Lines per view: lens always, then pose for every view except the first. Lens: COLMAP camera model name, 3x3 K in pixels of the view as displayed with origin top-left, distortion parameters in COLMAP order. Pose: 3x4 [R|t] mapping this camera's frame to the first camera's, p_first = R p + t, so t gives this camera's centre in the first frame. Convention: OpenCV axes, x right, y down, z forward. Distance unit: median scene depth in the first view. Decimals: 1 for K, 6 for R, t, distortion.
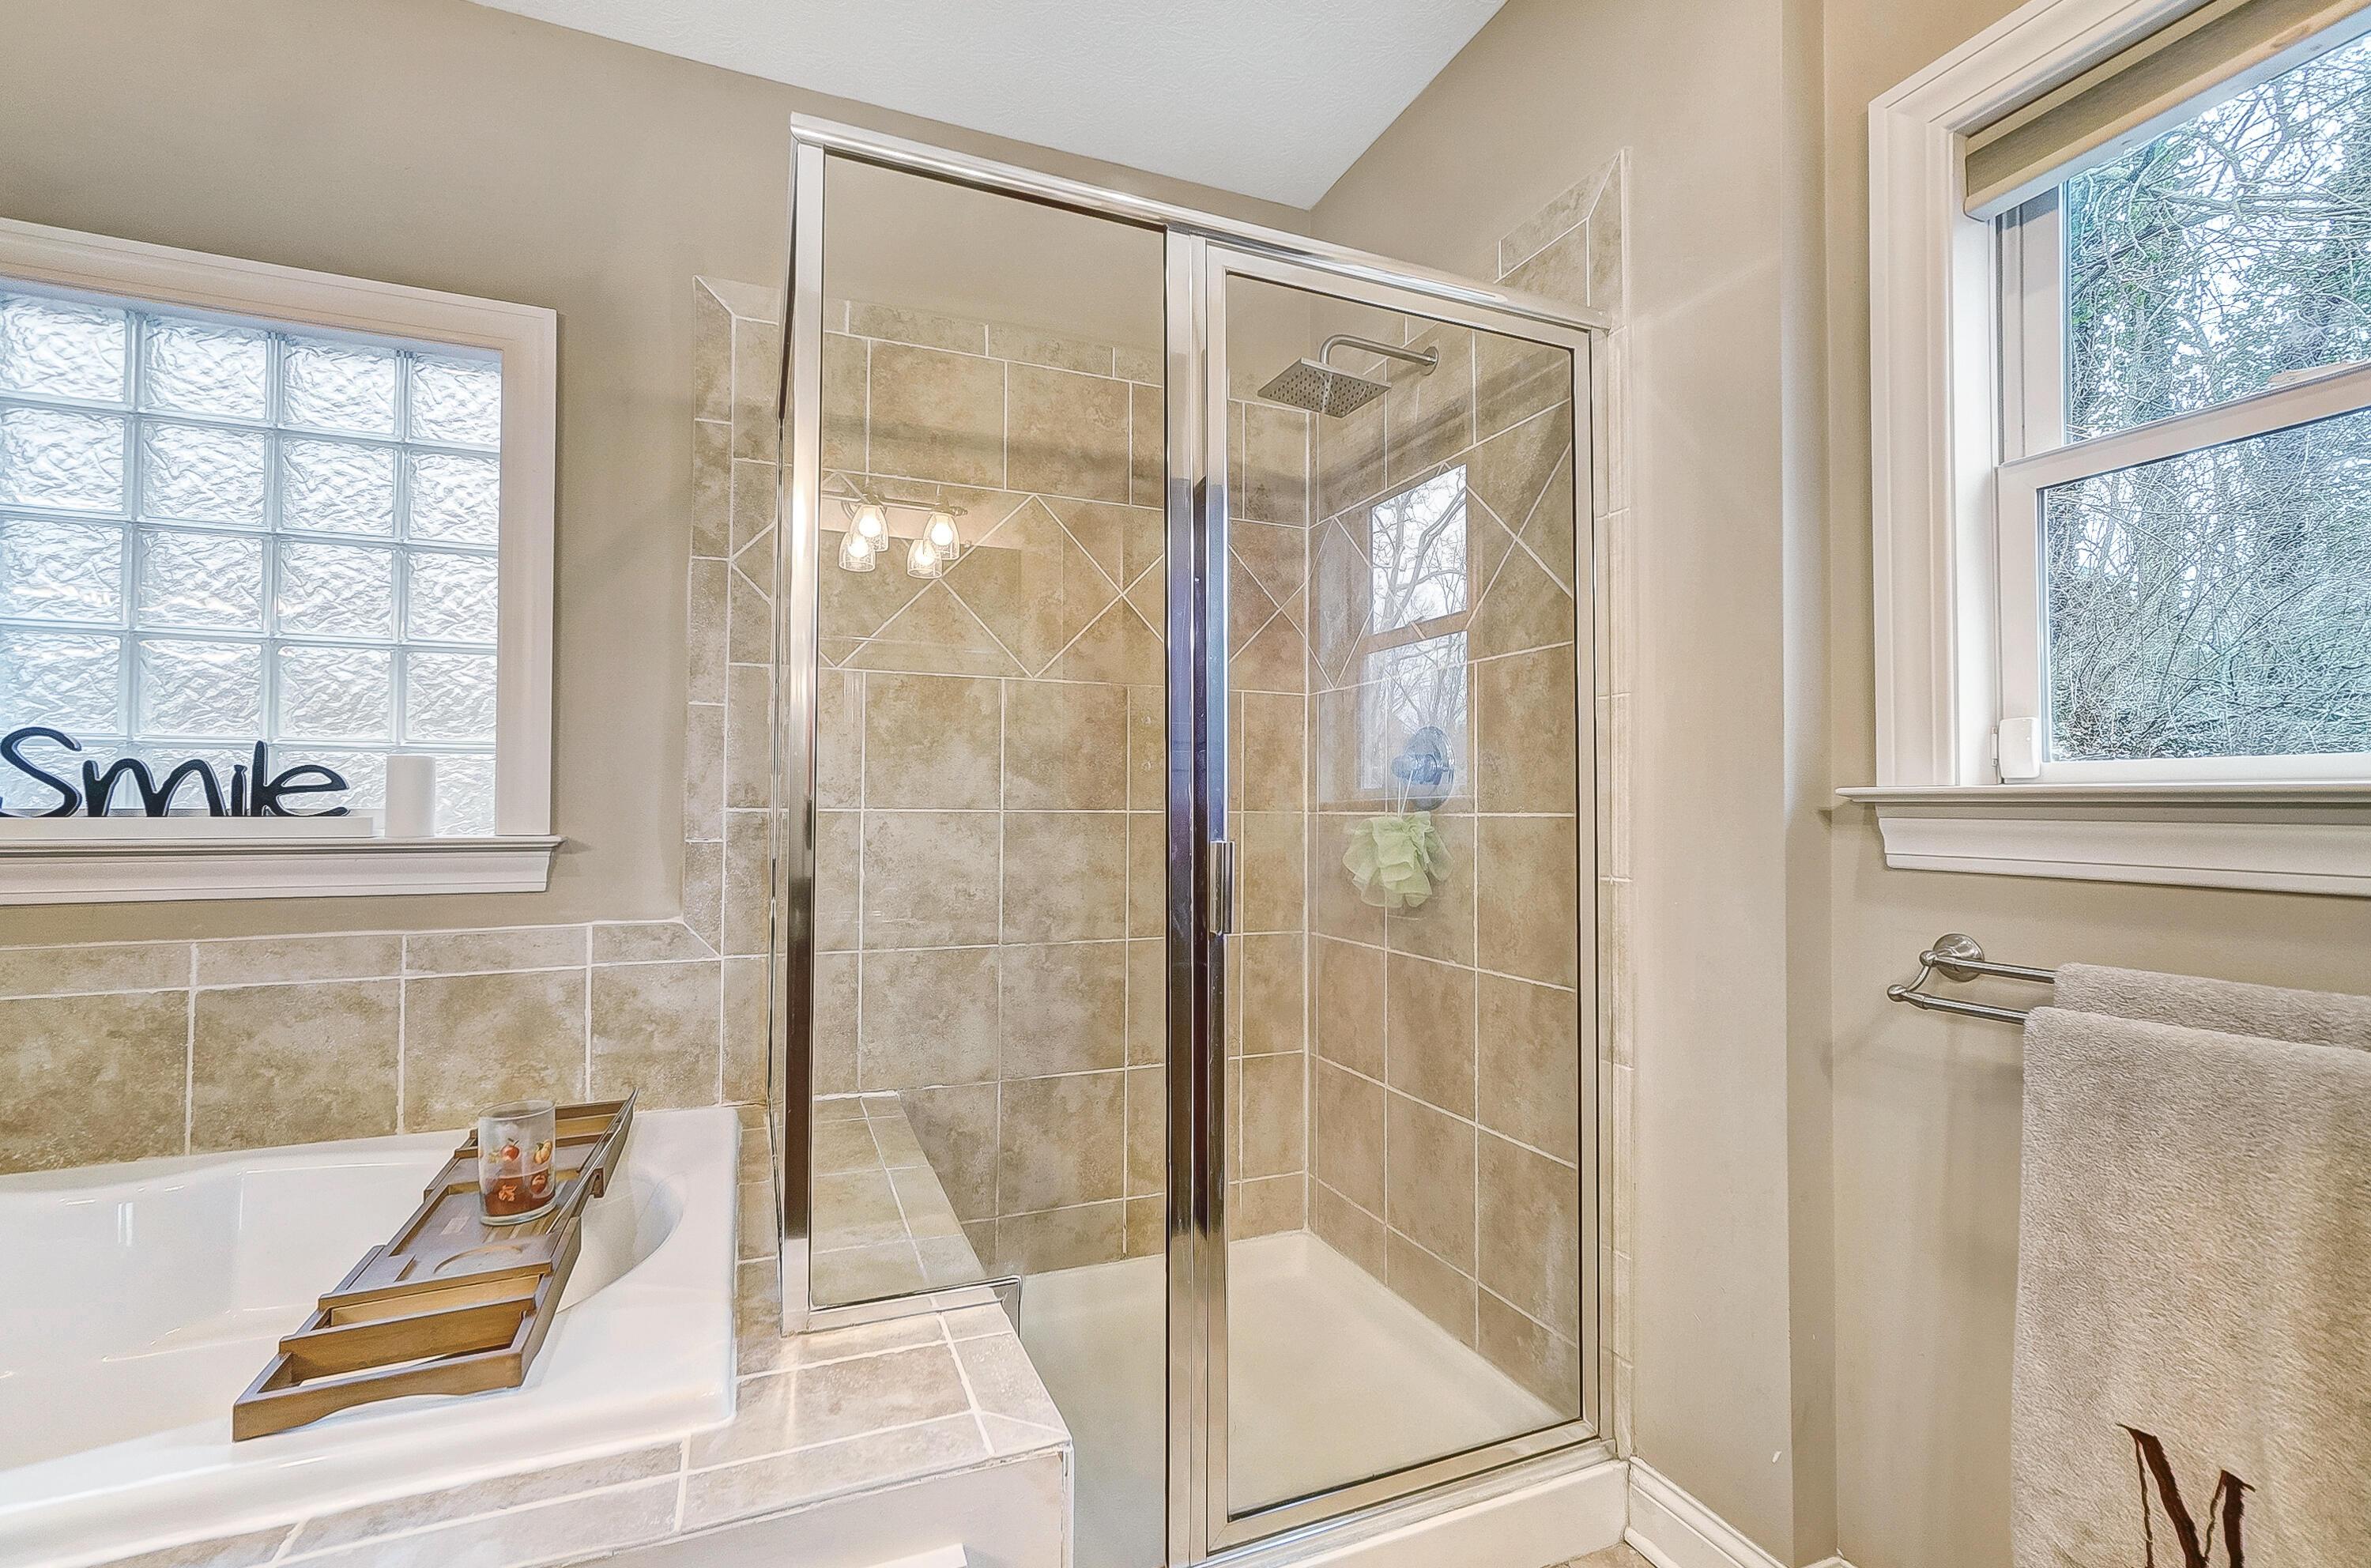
lens RADIAL K [[1045.9, 0, 1176.1], [0, 1045.9, 772.4], [0, 0, 1]] dist [-0.021731, 0.011873]
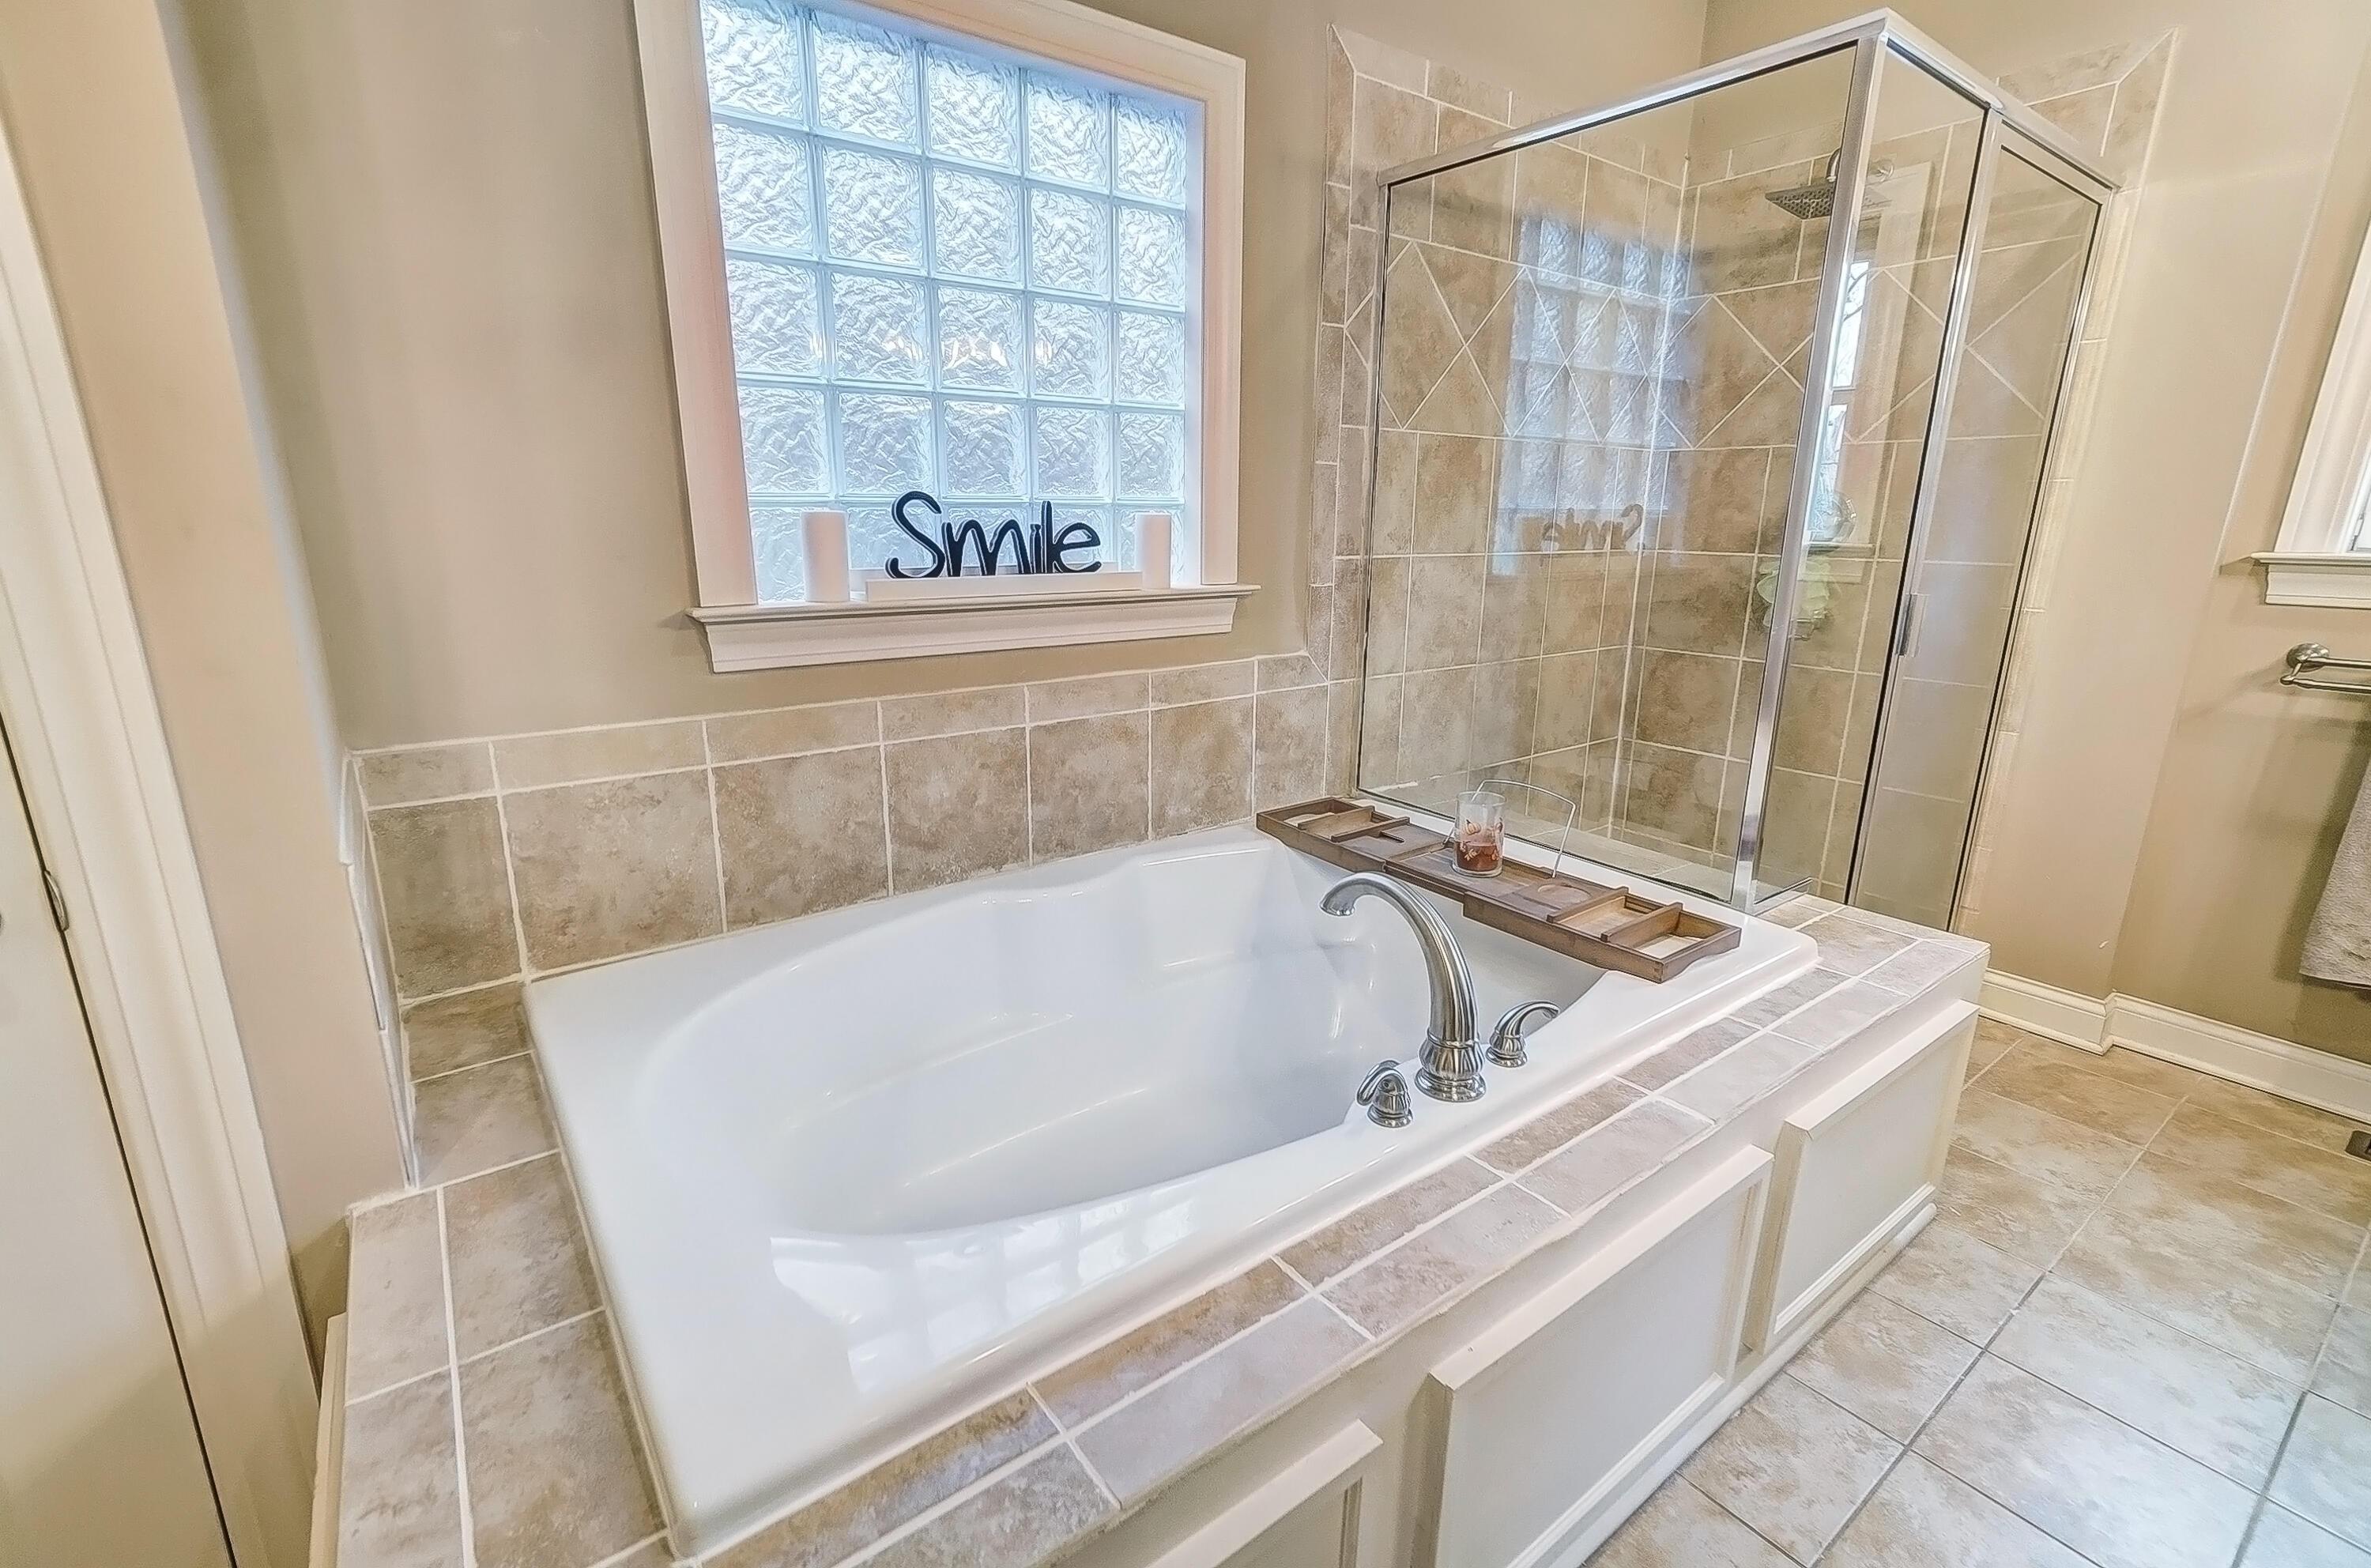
lens RADIAL K [[1045.9, 0, 1166.2], [0, 1045.9, 778.4], [0, 0, 1]] dist [-0.021731, 0.011873]
pose [[0.972219, -0.054555, 0.227625, -0.974857], [-0.011338, 0.960343, 0.278591, -0.054620], [-0.233797, -0.273433, 0.933045, -0.124869]]
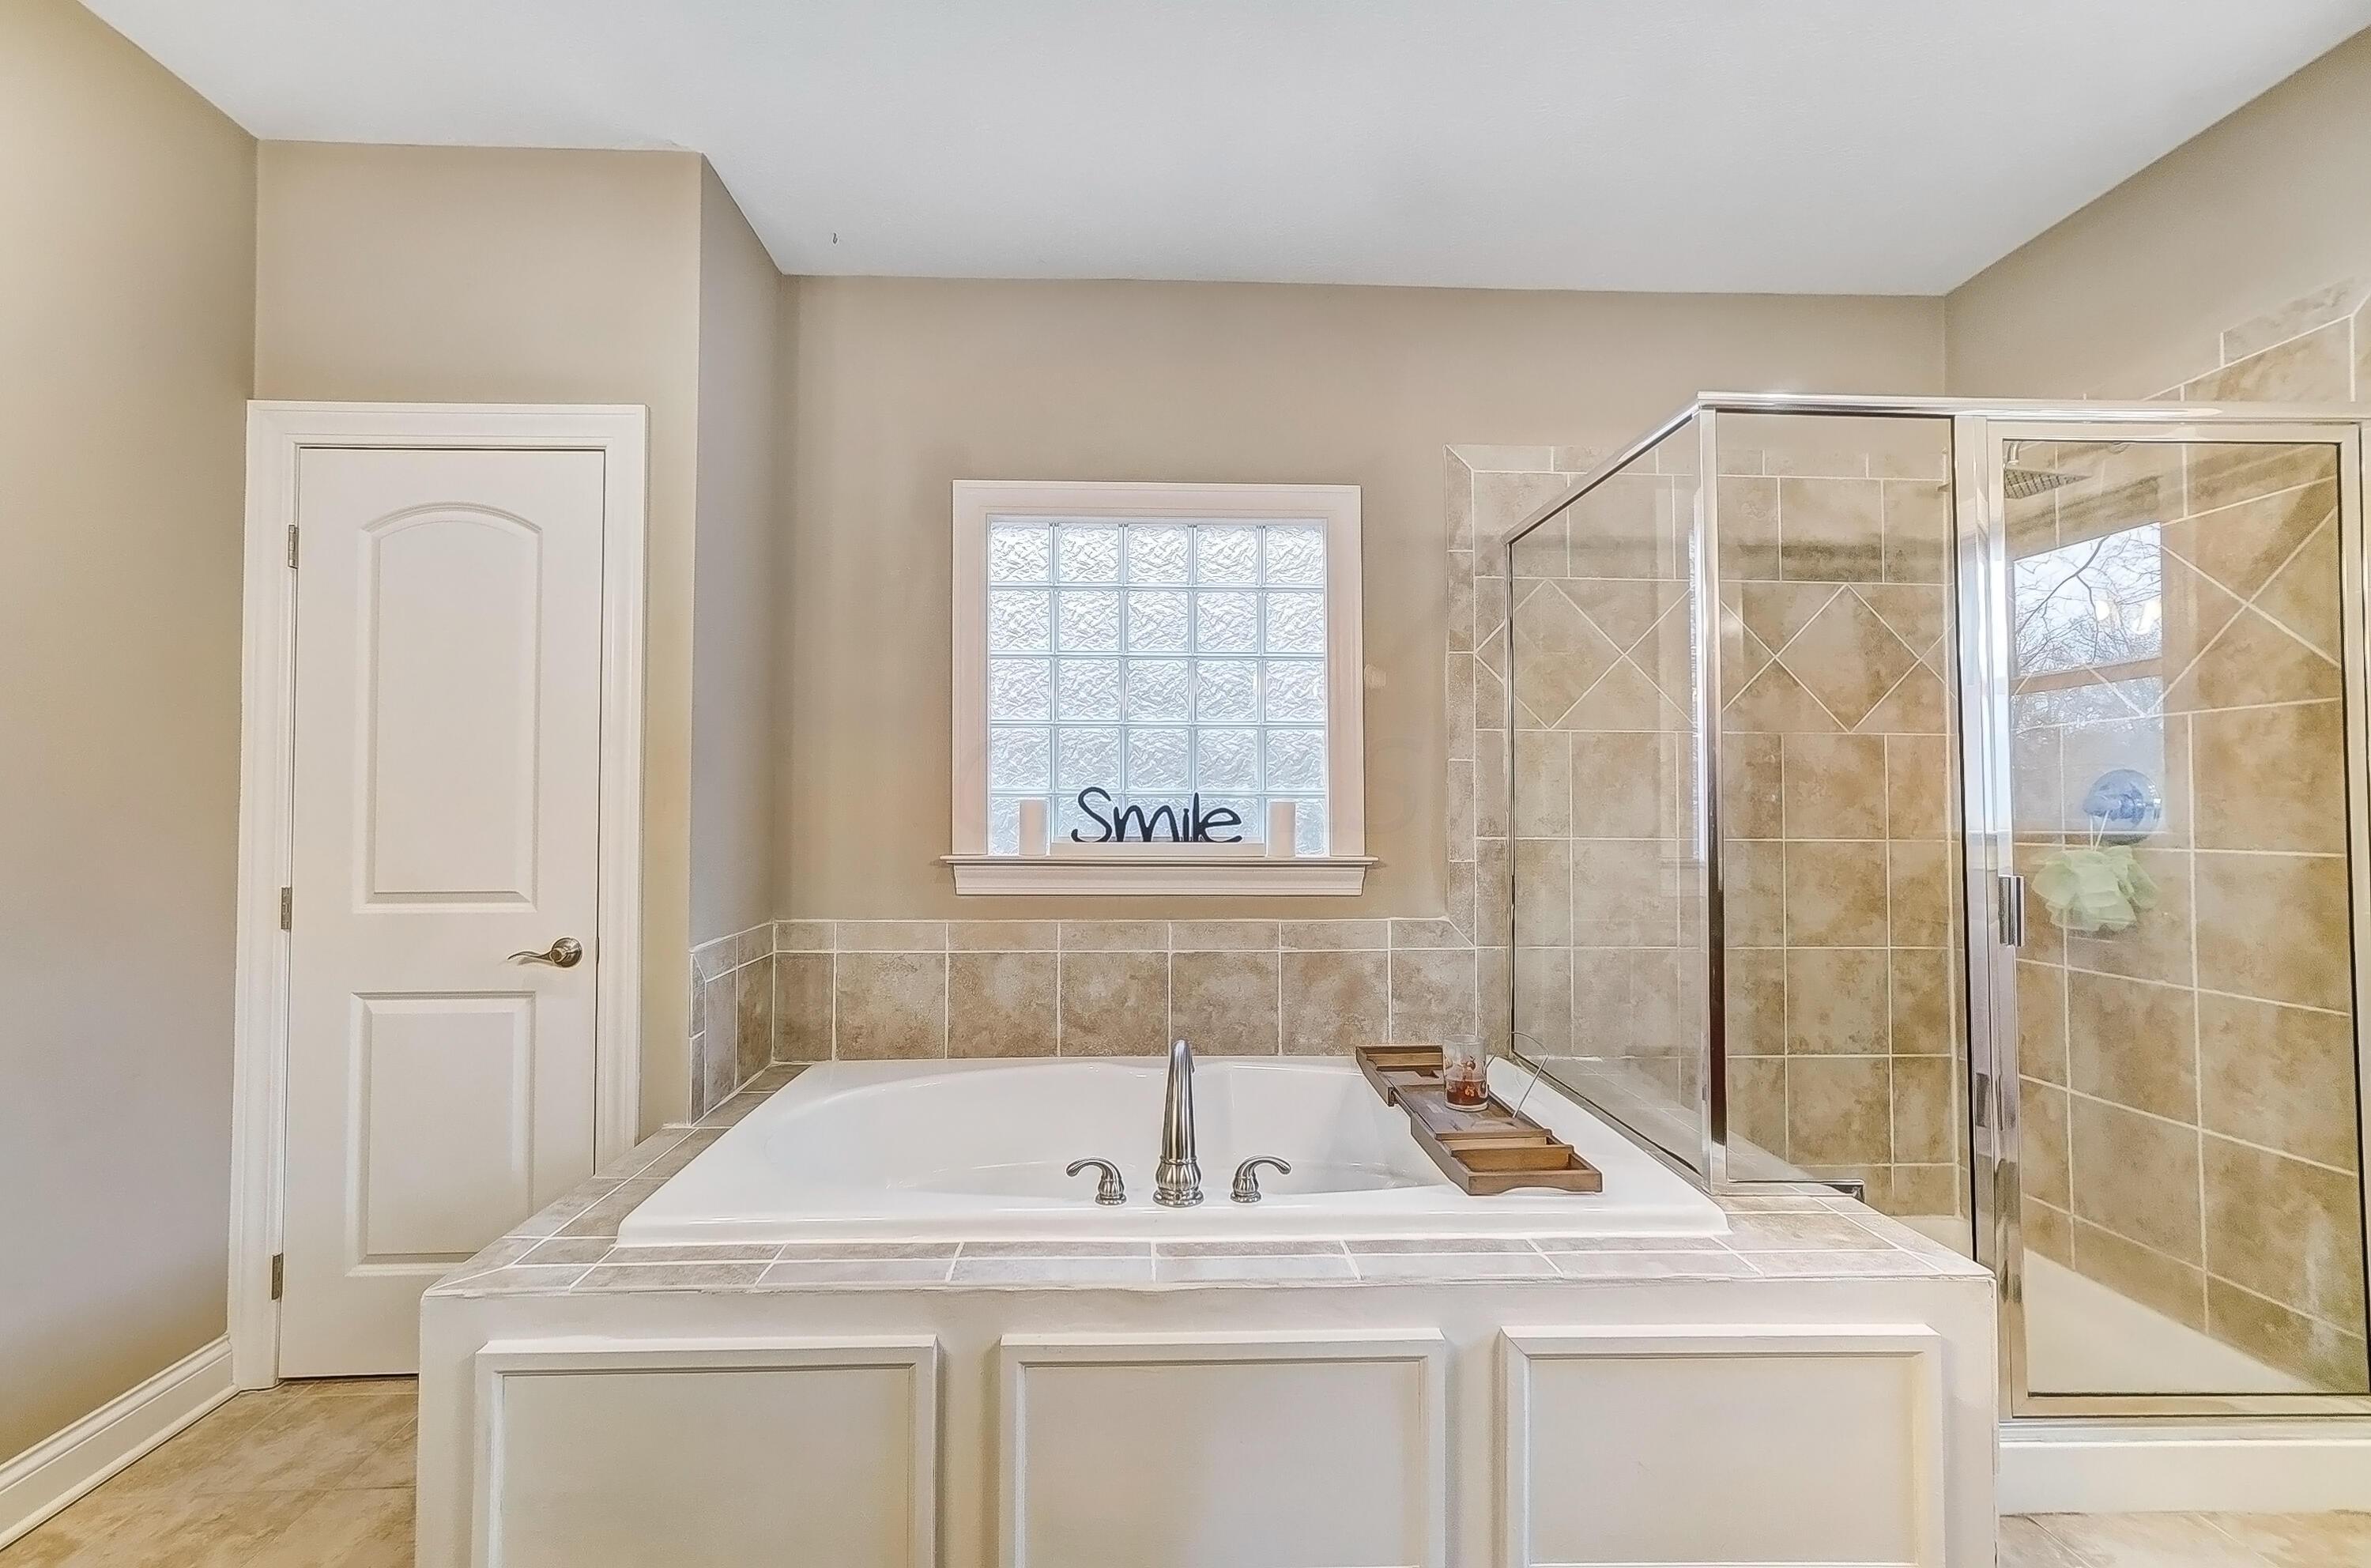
lens RADIAL K [[1045.9, 0, 1151.5], [0, 1045.9, 776.5], [0, 0, 1]] dist [-0.021731, 0.011873]
pose [[0.934047, -0.009881, -0.357013, -0.371257], [0.009605, 0.999951, -0.002546, -0.048475], [0.357021, -0.001051, 0.934096, -0.449448]]
